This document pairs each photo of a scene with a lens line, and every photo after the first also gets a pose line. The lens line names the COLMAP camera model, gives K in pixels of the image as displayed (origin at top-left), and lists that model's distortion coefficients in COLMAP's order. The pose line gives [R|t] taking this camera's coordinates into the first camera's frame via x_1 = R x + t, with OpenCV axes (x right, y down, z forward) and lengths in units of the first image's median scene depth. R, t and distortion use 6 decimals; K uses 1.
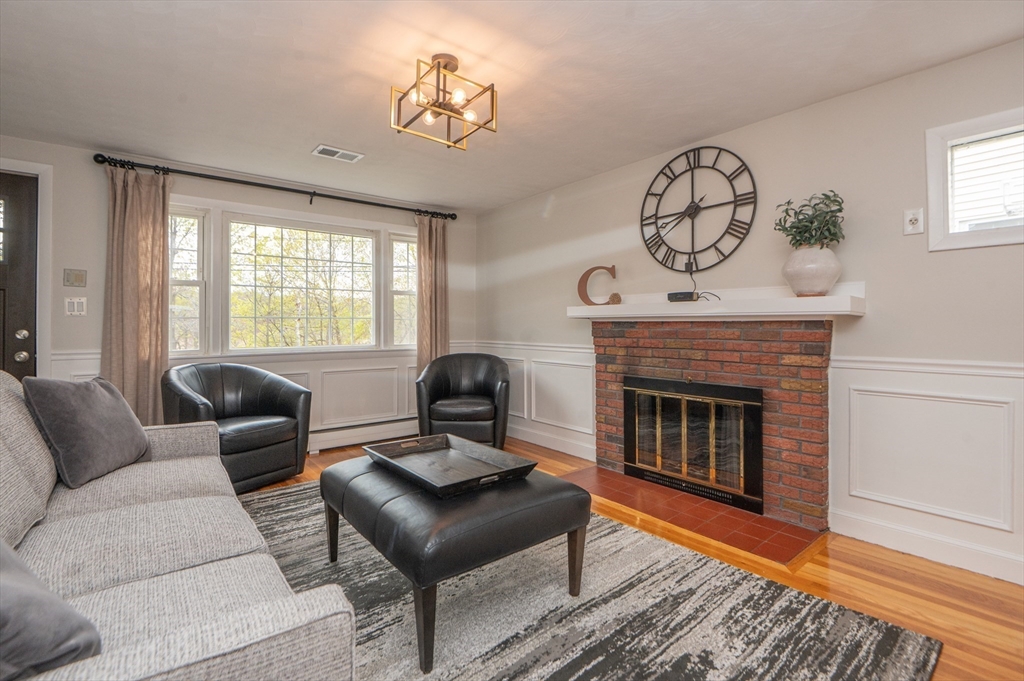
lens RADIAL K [[473.4, 0, 516.1], [0, 473.4, 322.1], [0, 0, 1]] dist [-0.003001, -0.009190]
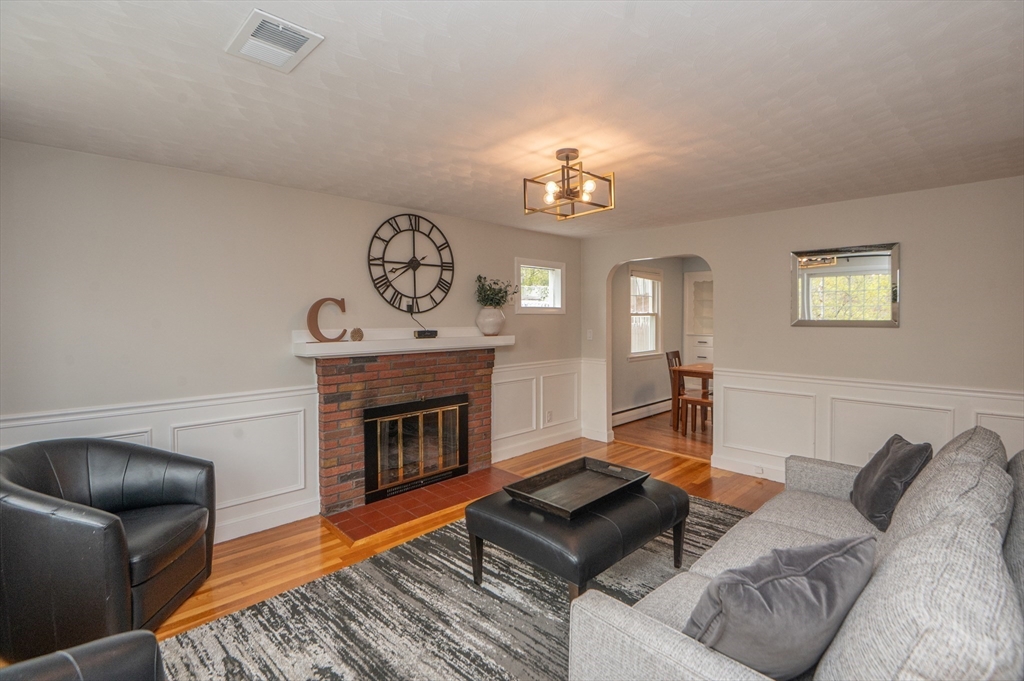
lens RADIAL K [[473.4, 0, 516.1], [0, 473.4, 322.1], [0, 0, 1]] dist [-0.003001, -0.009190]
pose [[-0.096243, -0.015048, 0.995244, -0.908007], [-0.004373, 0.999882, 0.014695, -0.101757], [-0.995348, -0.002938, -0.096298, 0.855852]]
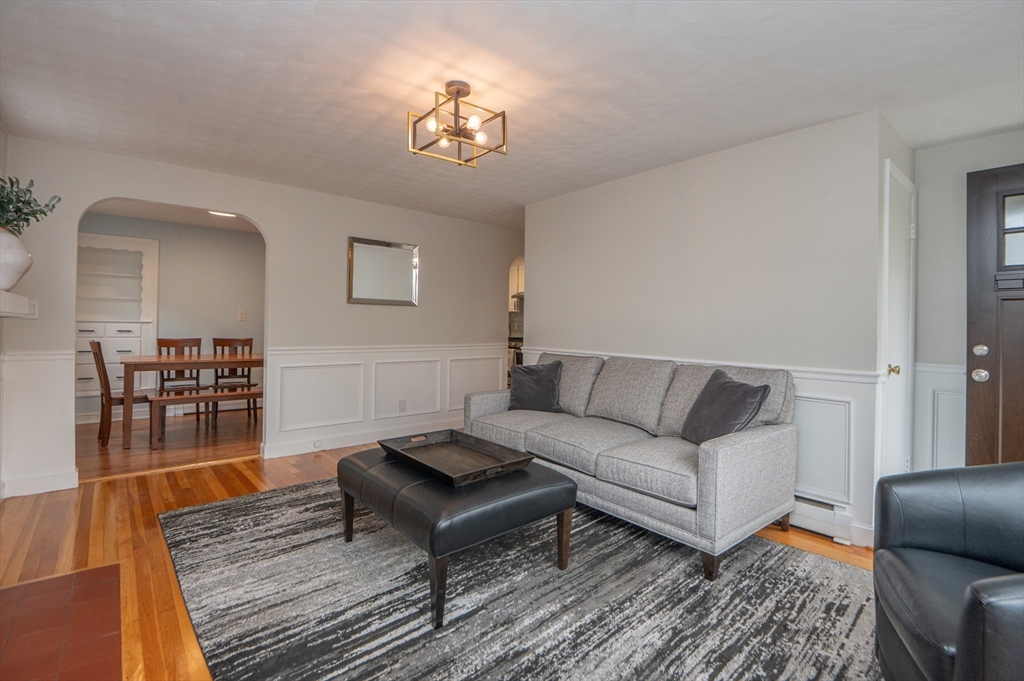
lens RADIAL K [[473.4, 0, 516.1], [0, 473.4, 322.1], [0, 0, 1]] dist [-0.003001, -0.009190]
pose [[-0.999279, -0.013980, -0.035299, -0.173169], [-0.013493, 0.999811, -0.014006, -0.006160], [0.035488, -0.013520, -0.999279, 1.424746]]
